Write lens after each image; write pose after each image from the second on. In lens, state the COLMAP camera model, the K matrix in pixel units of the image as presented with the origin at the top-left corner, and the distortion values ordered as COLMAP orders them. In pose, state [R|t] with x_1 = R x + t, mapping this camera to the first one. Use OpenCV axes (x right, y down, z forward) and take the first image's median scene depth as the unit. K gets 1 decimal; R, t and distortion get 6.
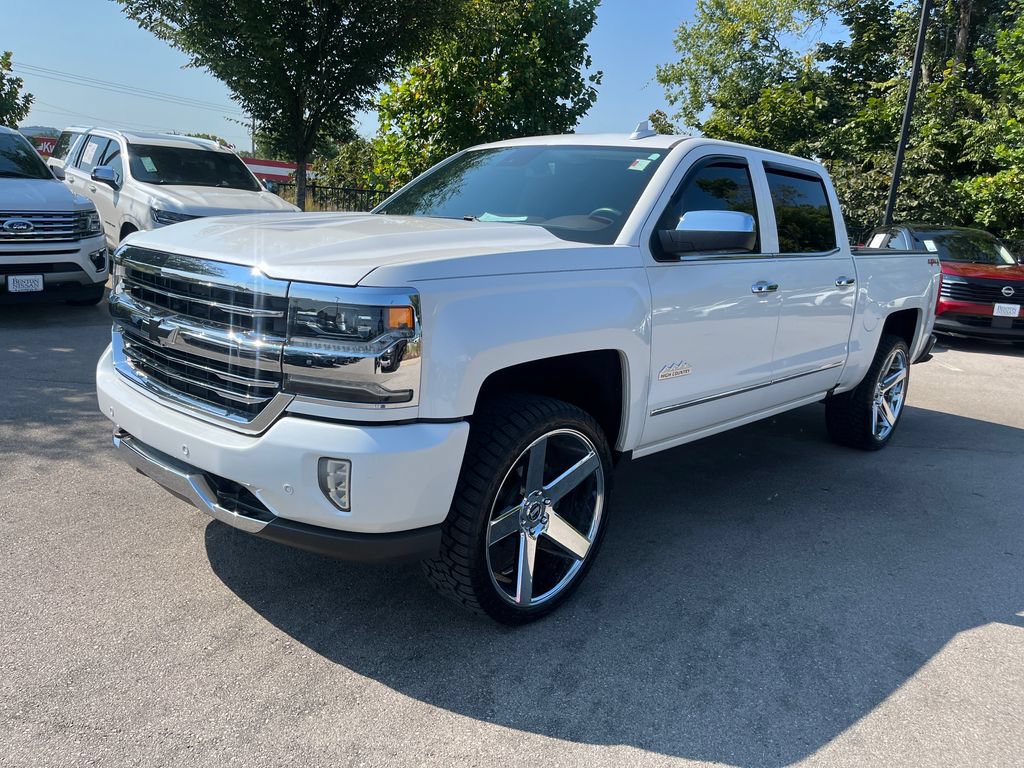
lens RADIAL K [[777.4, 0, 521.7], [0, 777.4, 385.1], [0, 0, 1]] dist [0.058957, -0.096623]
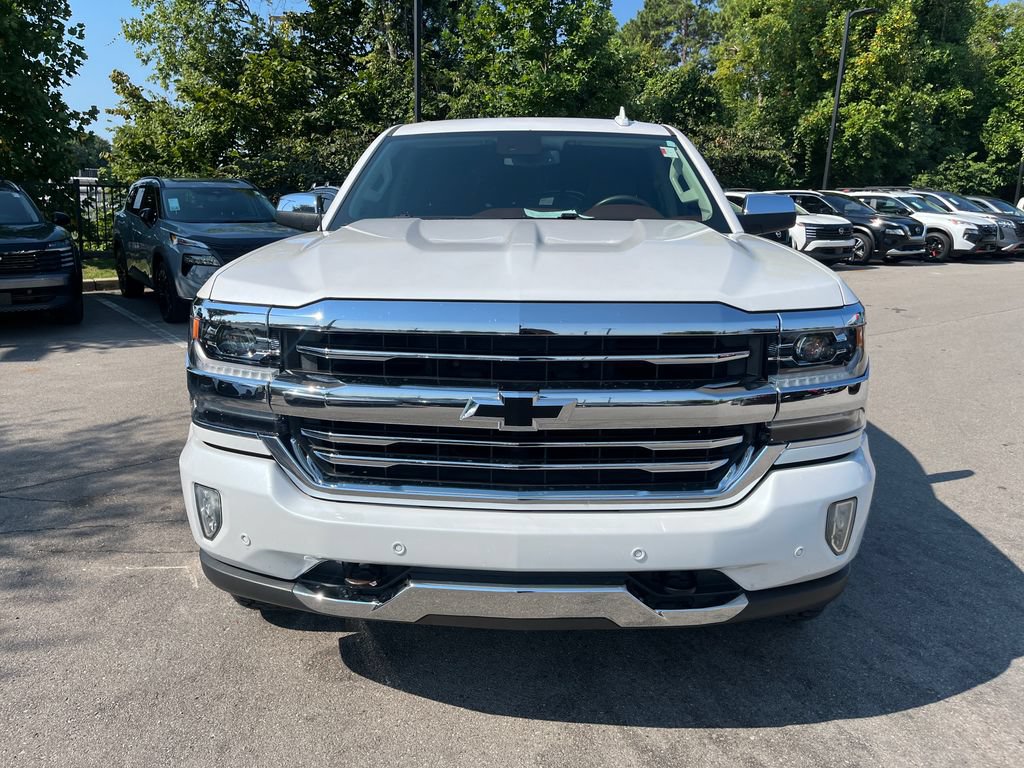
lens RADIAL K [[789.0, 0, 500.5], [0, 789.0, 364.1], [0, 0, 1]] dist [0.068942, -0.103156]
pose [[0.761275, -0.183908, 0.621803, -0.877188], [0.175476, 0.981586, 0.075484, -0.161465], [-0.624235, 0.051647, 0.779528, 0.417672]]
